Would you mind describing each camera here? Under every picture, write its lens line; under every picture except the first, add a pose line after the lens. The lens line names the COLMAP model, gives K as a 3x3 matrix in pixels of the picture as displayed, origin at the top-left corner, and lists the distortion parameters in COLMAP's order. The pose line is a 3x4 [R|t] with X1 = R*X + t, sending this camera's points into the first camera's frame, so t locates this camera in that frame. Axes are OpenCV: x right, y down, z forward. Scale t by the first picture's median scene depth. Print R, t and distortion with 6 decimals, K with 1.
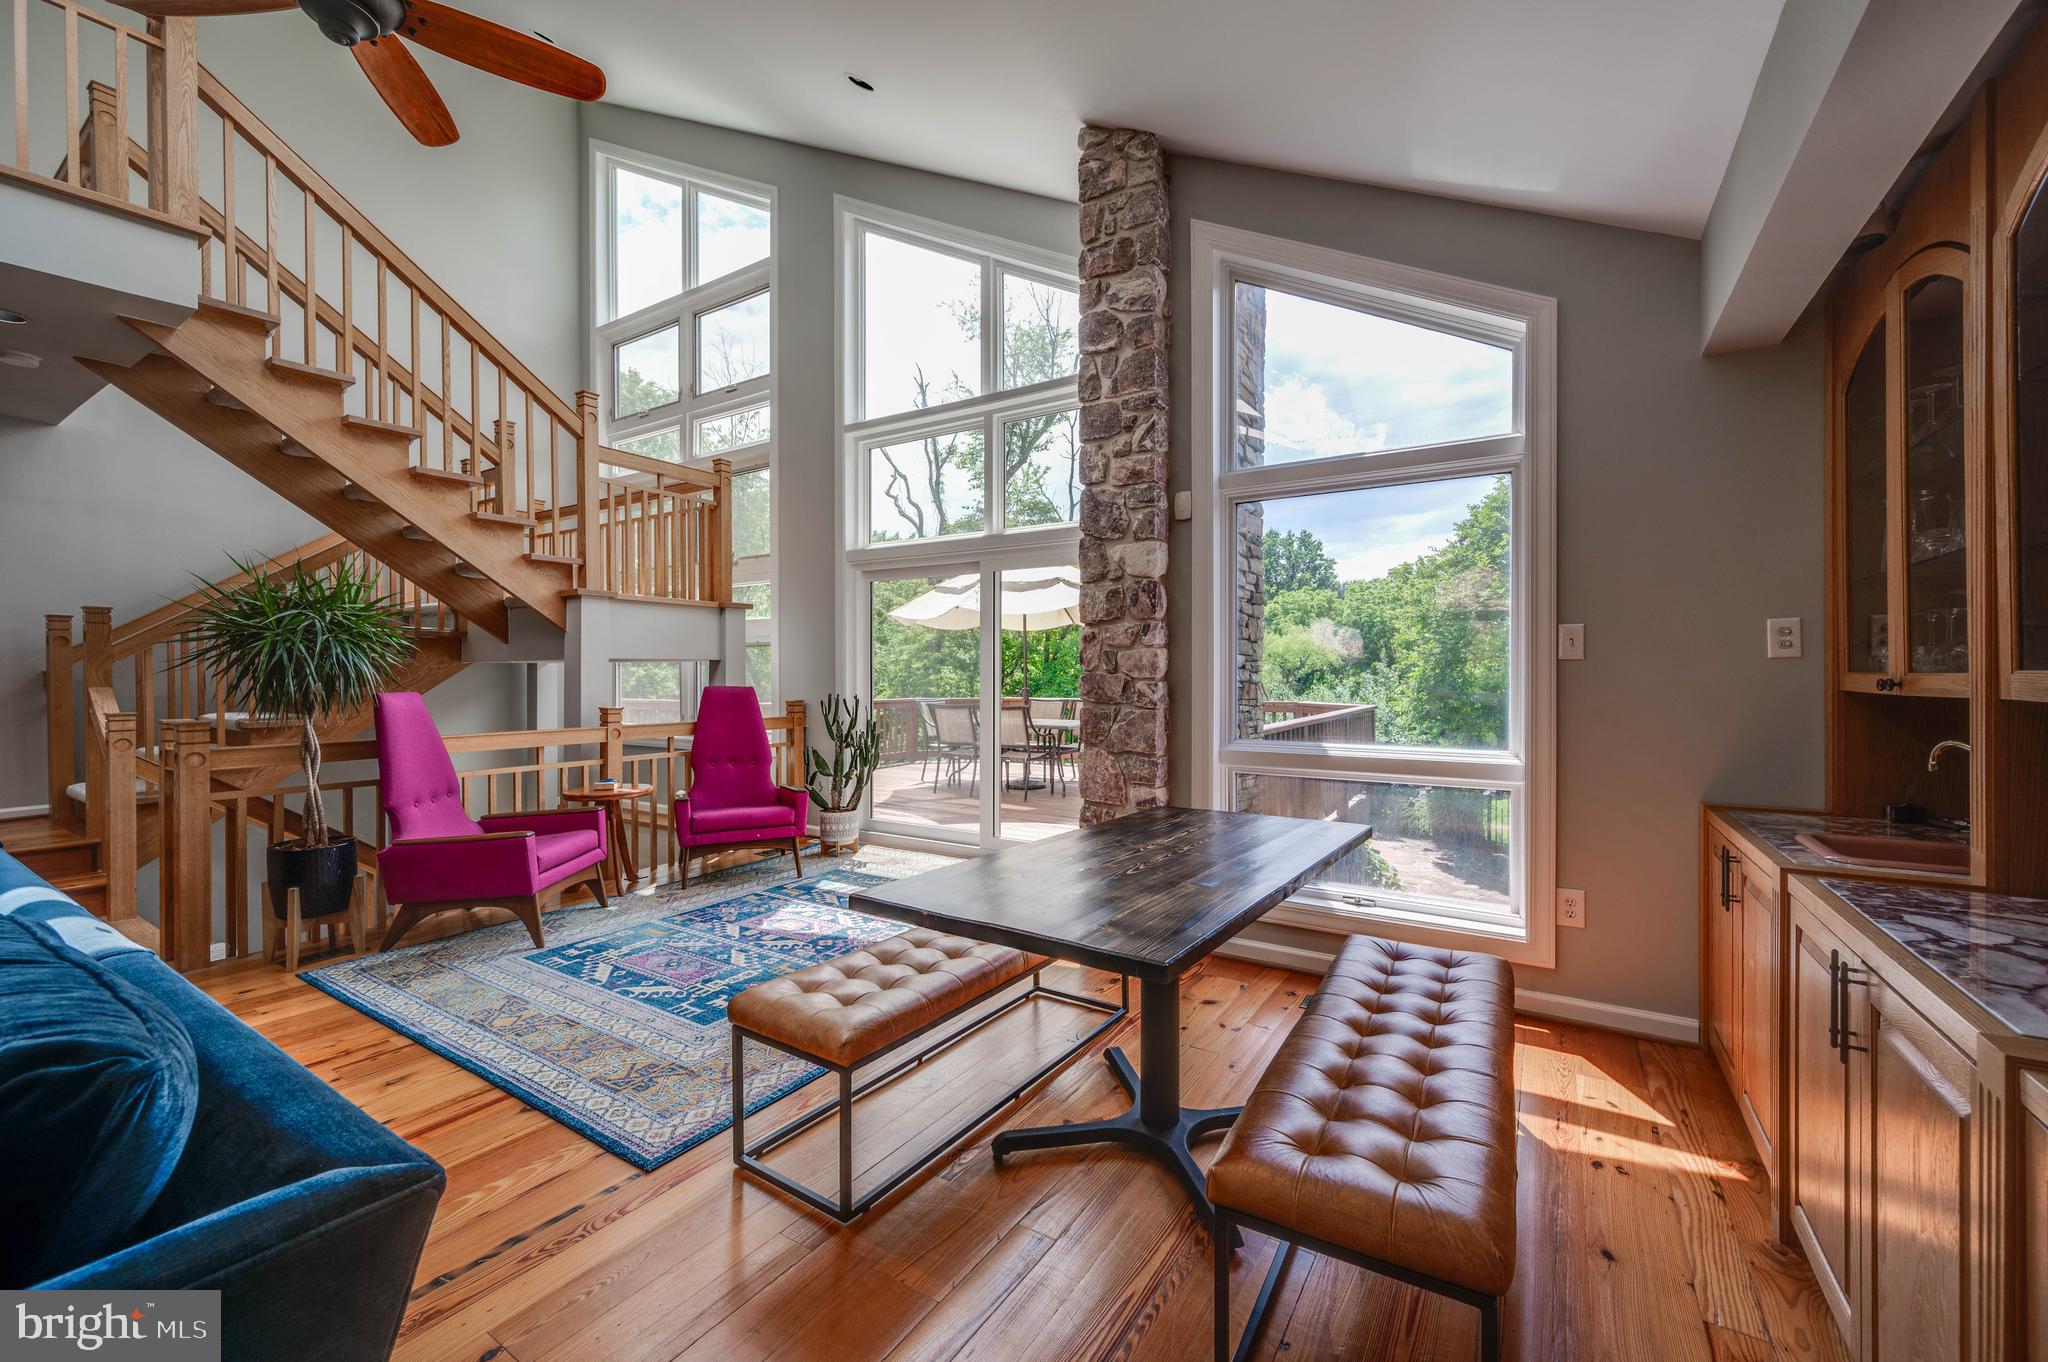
lens RADIAL K [[818.1, 0, 1033.1], [0, 818.1, 678.1], [0, 0, 1]] dist [0.001423, -0.000041]
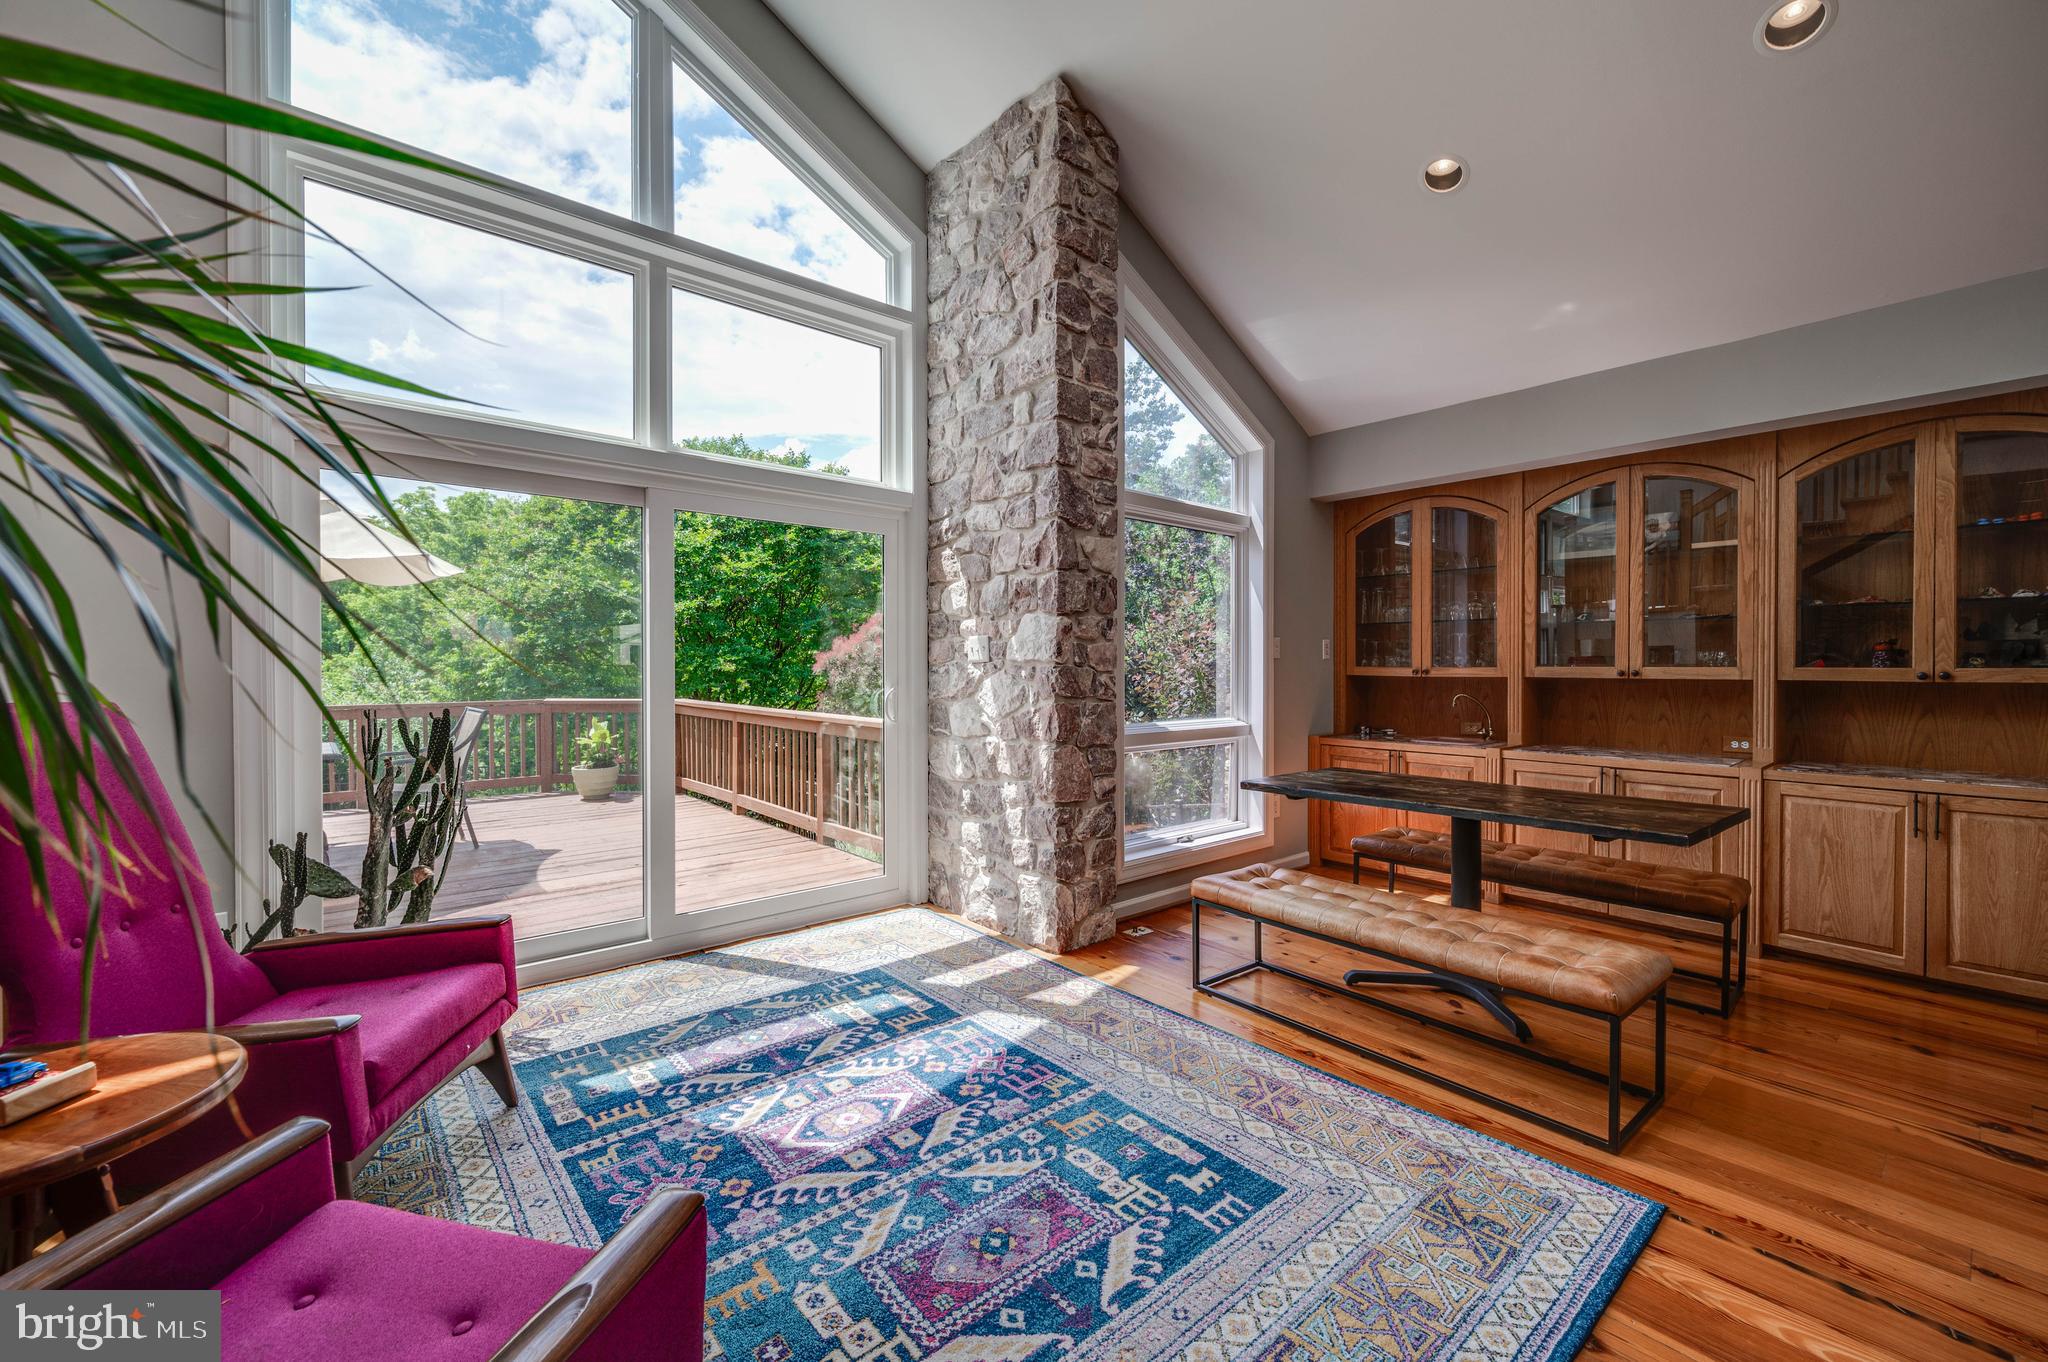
lens RADIAL K [[818.1, 0, 1033.7], [0, 818.1, 675.9], [0, 0, 1]] dist [0.001423, -0.000041]
pose [[0.288458, -0.009081, 0.957449, -0.858996], [0.003851, 0.999958, 0.008324, -0.003033], [-0.957485, 0.001286, 0.288481, 0.783624]]
